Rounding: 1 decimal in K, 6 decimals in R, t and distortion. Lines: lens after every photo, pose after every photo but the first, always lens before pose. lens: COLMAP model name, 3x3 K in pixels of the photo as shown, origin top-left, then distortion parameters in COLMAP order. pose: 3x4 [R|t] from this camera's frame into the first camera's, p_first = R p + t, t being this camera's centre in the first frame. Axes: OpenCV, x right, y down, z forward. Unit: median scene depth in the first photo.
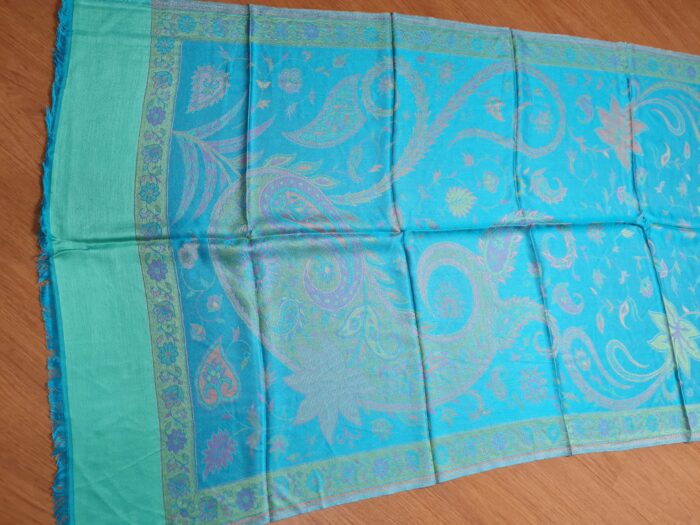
lens RADIAL K [[542.4, 0, 353.8], [0, 542.4, 261.5], [0, 0, 1]] dist [0.039876, -0.060916]
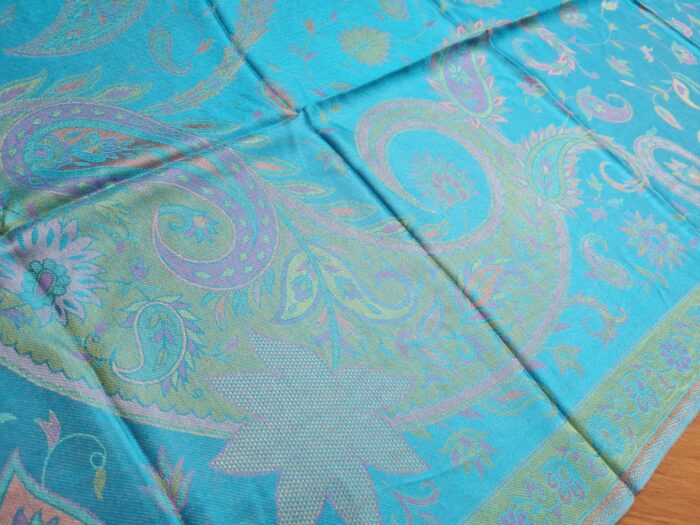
lens RADIAL K [[542.4, 0, 353.8], [0, 542.4, 261.5], [0, 0, 1]] dist [0.039876, -0.060916]
pose [[0.859114, -0.493500, 0.135576, -0.012778], [0.510426, 0.845510, -0.156775, 0.180065], [-0.037262, 0.203889, 0.978285, 0.488363]]
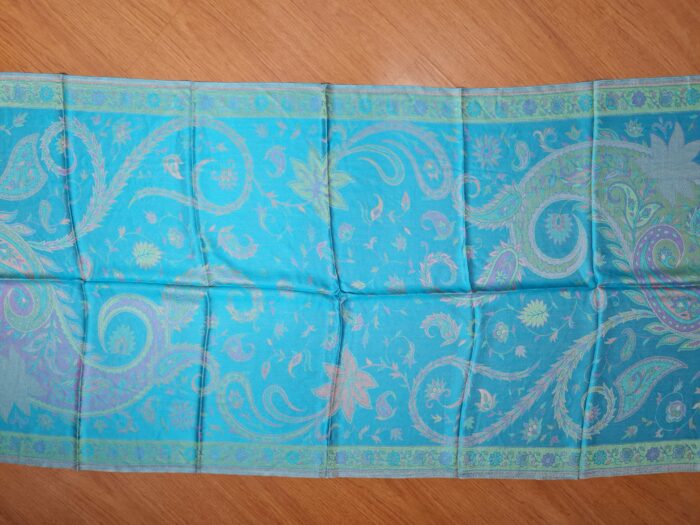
lens RADIAL K [[542.4, 0, 353.8], [0, 542.4, 261.5], [0, 0, 1]] dist [0.039876, -0.060916]
pose [[-0.956274, -0.043168, -0.289271, 0.935172], [0.021221, -0.996682, 0.078582, -0.102086], [-0.291703, 0.069007, 0.954016, 0.002658]]
